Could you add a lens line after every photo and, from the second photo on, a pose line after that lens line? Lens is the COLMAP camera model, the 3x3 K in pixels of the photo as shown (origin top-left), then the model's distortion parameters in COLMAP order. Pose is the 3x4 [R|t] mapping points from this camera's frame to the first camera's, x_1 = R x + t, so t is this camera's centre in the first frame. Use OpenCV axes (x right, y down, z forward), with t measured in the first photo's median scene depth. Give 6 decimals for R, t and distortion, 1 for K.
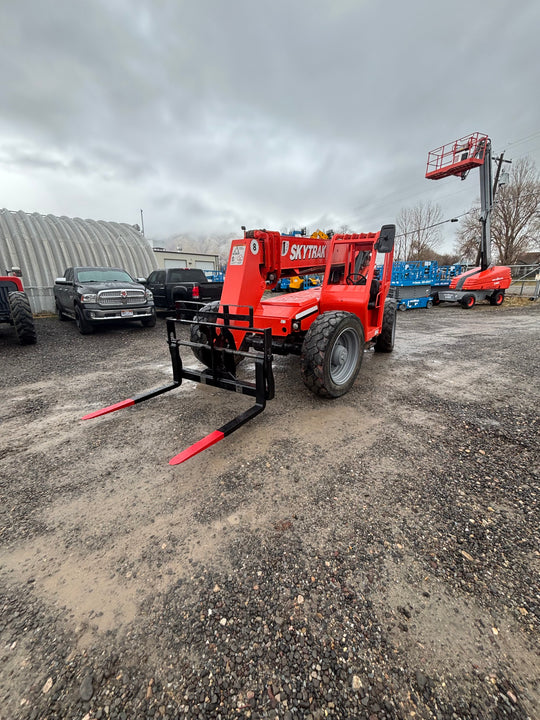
lens RADIAL K [[290.2, 0, 273.3], [0, 290.2, 356.1], [0, 0, 1]] dist [0.000302, -0.000101]
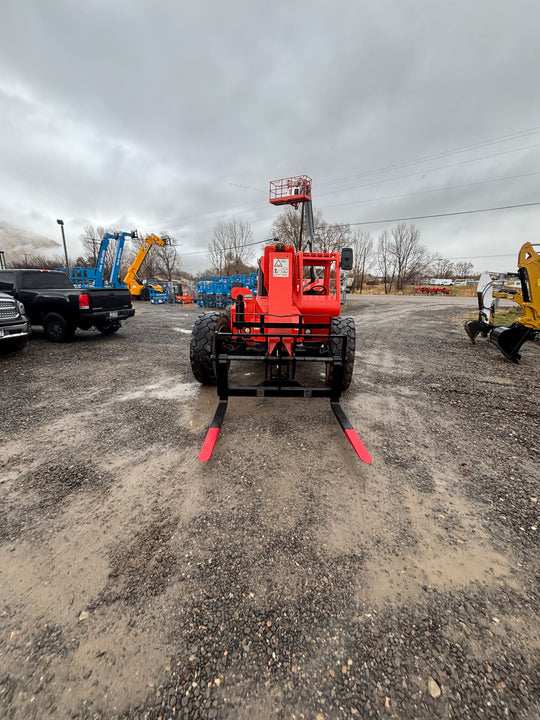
lens RADIAL K [[290.2, 0, 273.3], [0, 290.2, 356.1], [0, 0, 1]] dist [0.000302, -0.000101]
pose [[0.832380, -0.113675, 0.542421, -0.322155], [0.126053, 0.991918, 0.014440, -0.021626], [-0.539679, 0.056354, 0.839982, 0.070932]]
